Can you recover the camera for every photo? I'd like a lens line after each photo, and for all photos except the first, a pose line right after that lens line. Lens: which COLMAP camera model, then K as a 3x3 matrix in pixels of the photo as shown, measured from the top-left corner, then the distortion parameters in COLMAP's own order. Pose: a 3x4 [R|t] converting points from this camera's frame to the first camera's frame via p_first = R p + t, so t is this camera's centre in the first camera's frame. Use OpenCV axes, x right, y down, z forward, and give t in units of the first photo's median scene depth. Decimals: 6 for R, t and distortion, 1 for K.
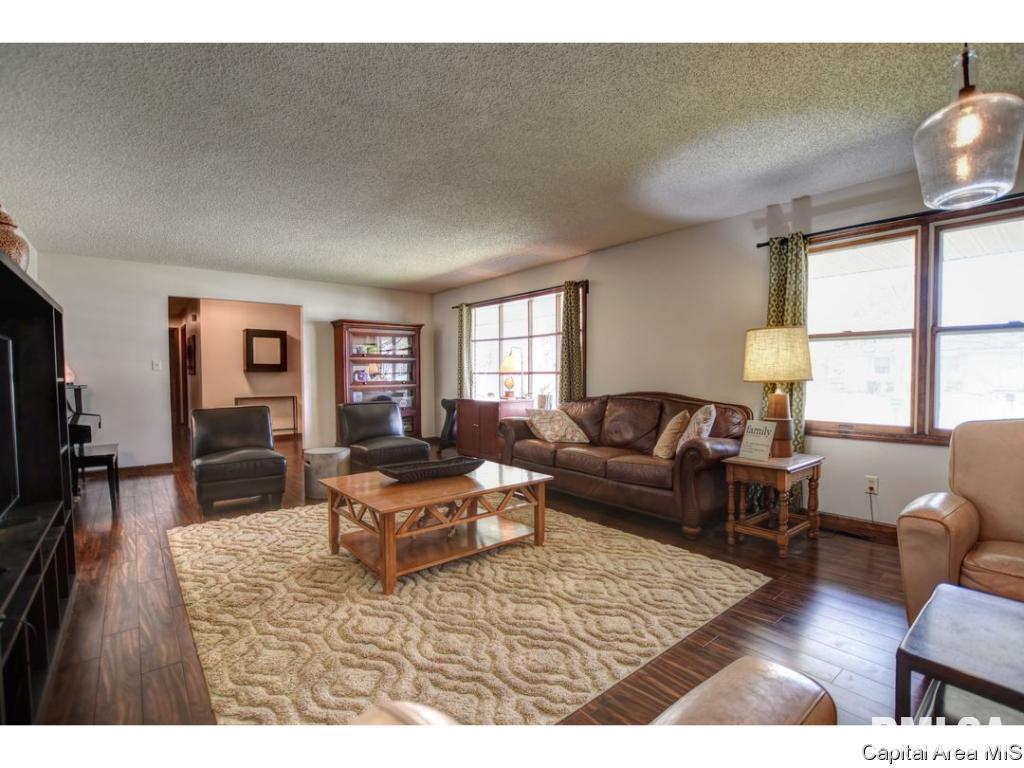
lens RADIAL K [[464.7, 0, 512.0], [0, 464.7, 384.0], [0, 0, 1]] dist [-0.000669, -0.000016]
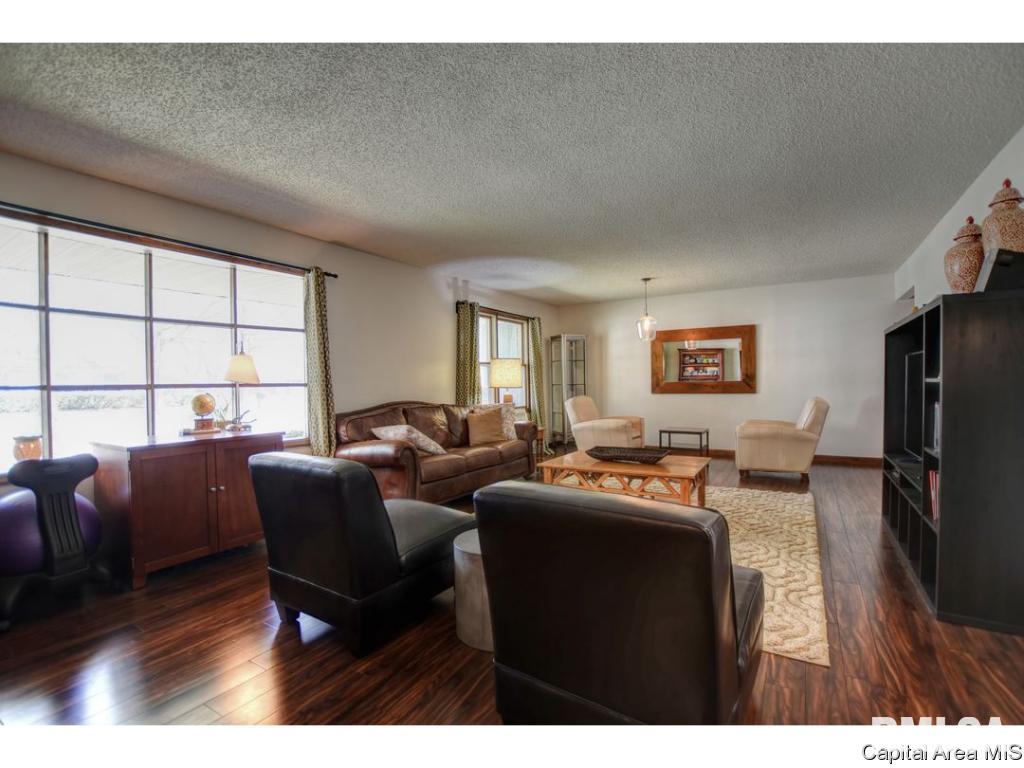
lens RADIAL K [[464.7, 0, 512.0], [0, 464.7, 384.0], [0, 0, 1]] dist [-0.000669, -0.000016]
pose [[-0.309173, -0.001233, 0.951005, -0.630143], [0.034386, 0.999331, 0.012474, -0.021015], [-0.950384, 0.036558, -0.308924, 0.821045]]
